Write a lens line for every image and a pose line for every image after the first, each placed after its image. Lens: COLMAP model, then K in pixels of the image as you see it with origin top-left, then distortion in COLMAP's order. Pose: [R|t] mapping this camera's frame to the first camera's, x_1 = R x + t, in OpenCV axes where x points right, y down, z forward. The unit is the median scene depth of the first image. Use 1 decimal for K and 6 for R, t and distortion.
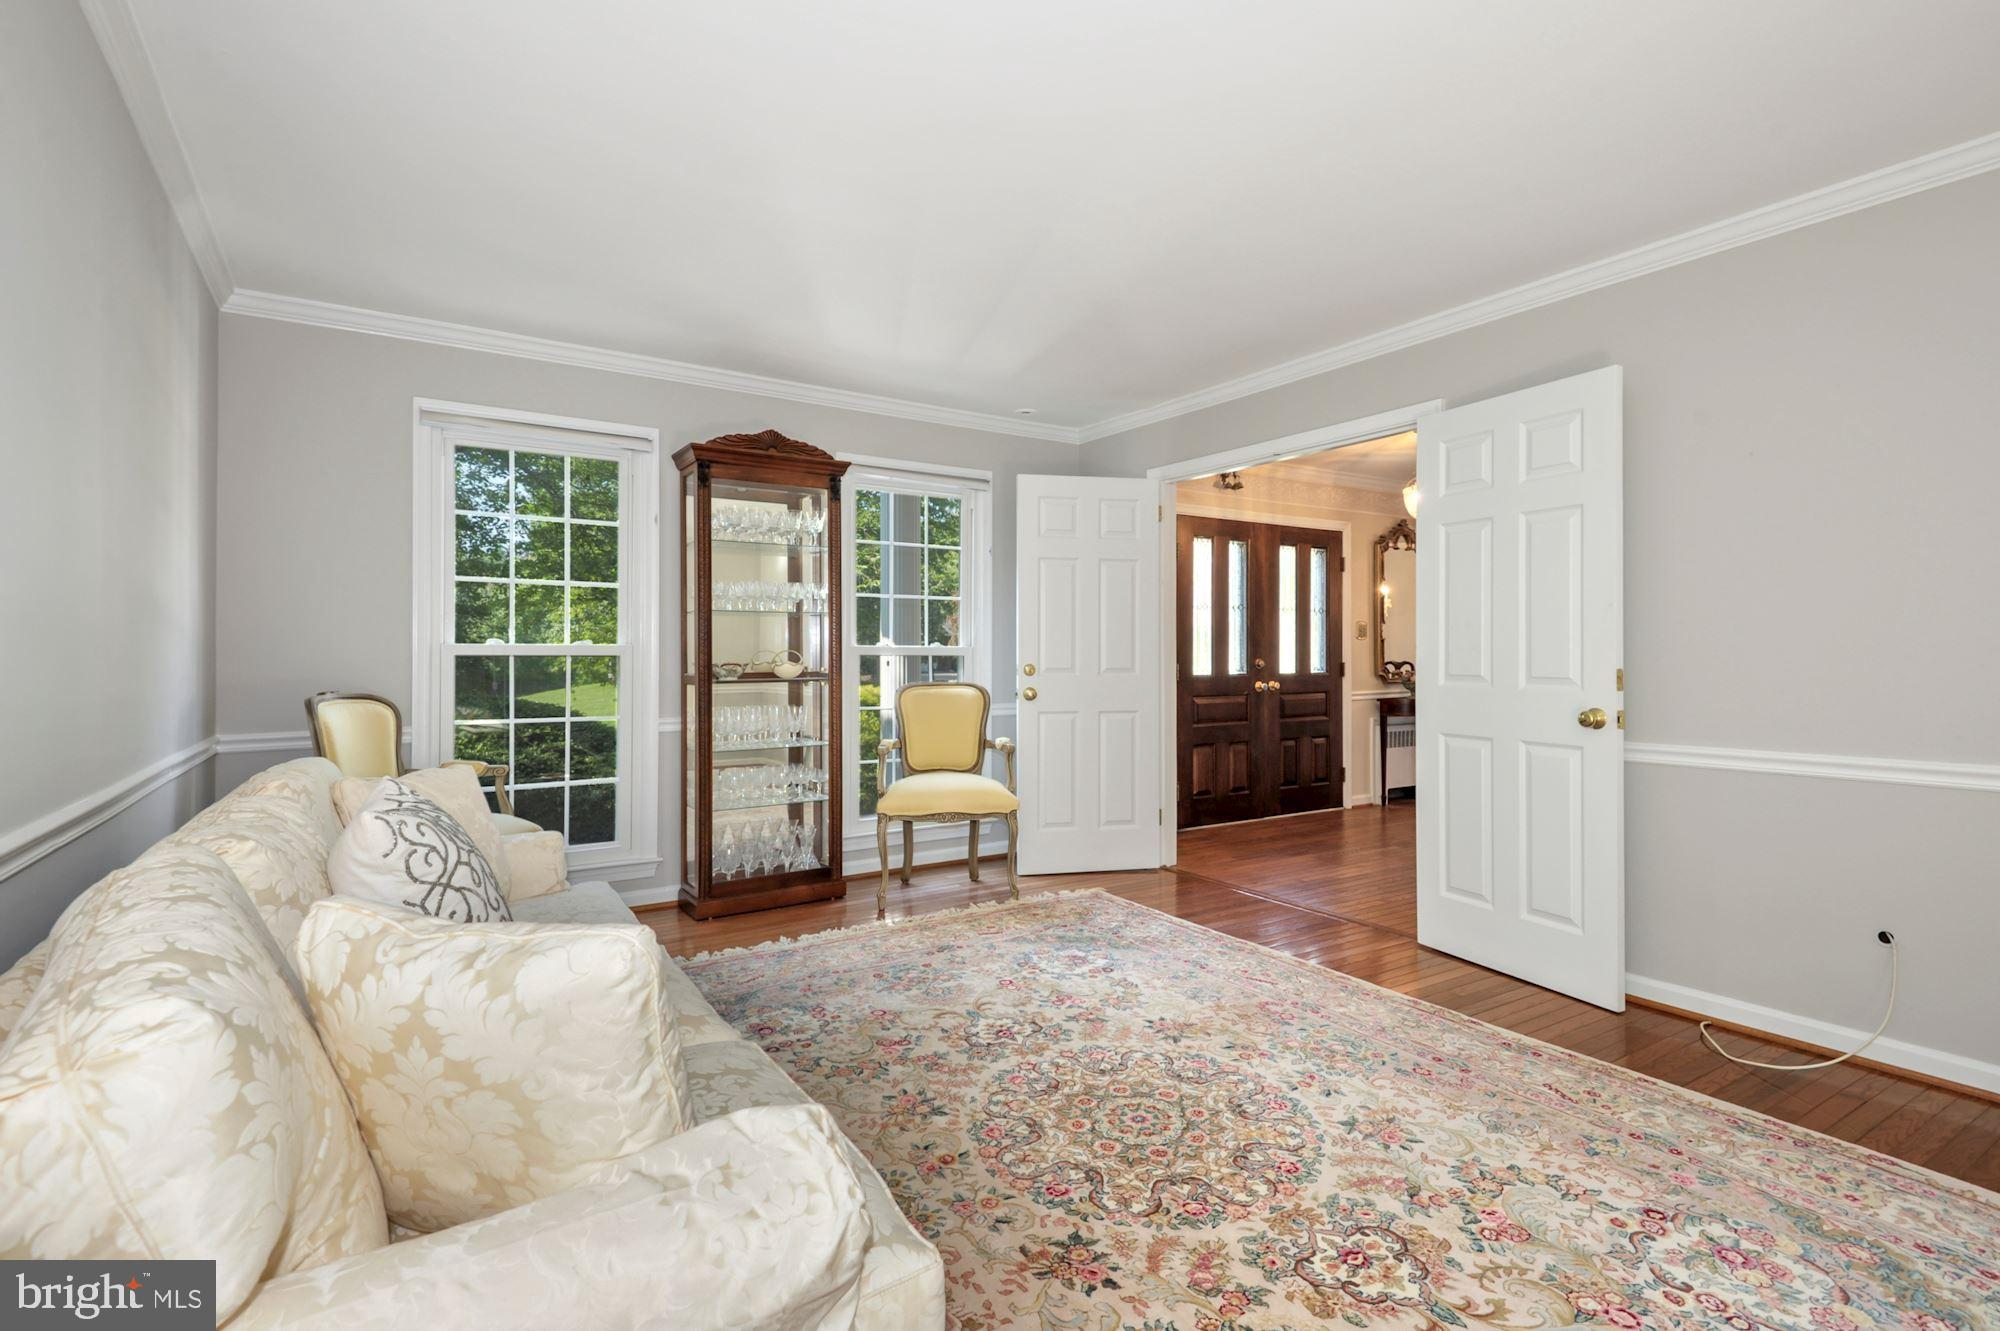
lens RADIAL K [[967.6, 0, 1006.3], [0, 967.6, 652.7], [0, 0, 1]] dist [0.046275, -0.027434]
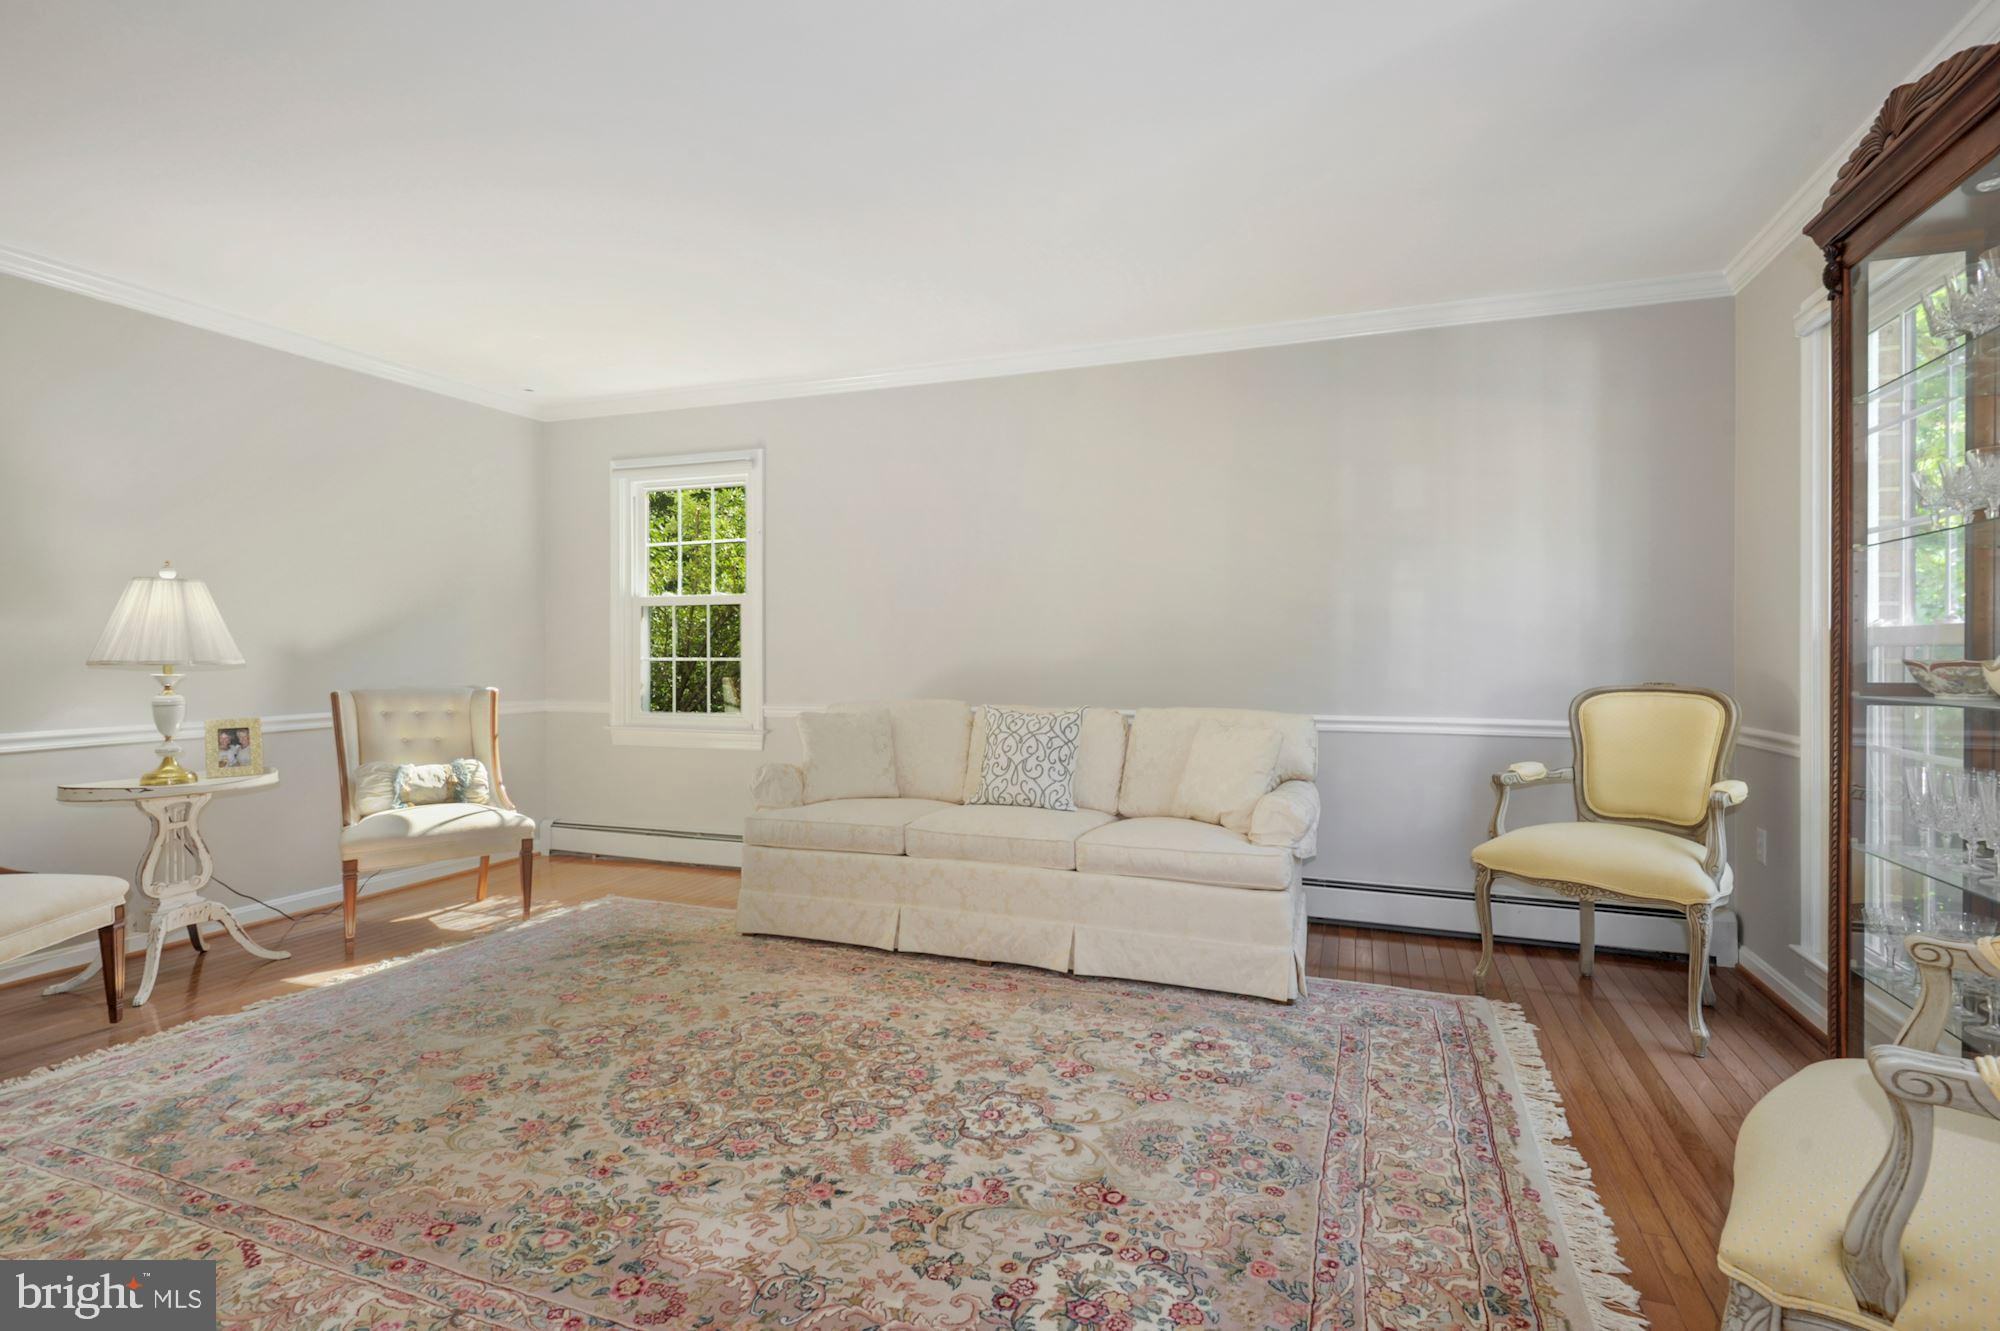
lens RADIAL K [[967.6, 0, 1006.3], [0, 967.6, 652.7], [0, 0, 1]] dist [0.046275, -0.027434]
pose [[-0.810927, 0.004165, -0.585133, 0.521836], [0.003520, 0.999991, 0.002240, 0.003832], [0.585137, -0.000243, -0.810934, 1.876417]]
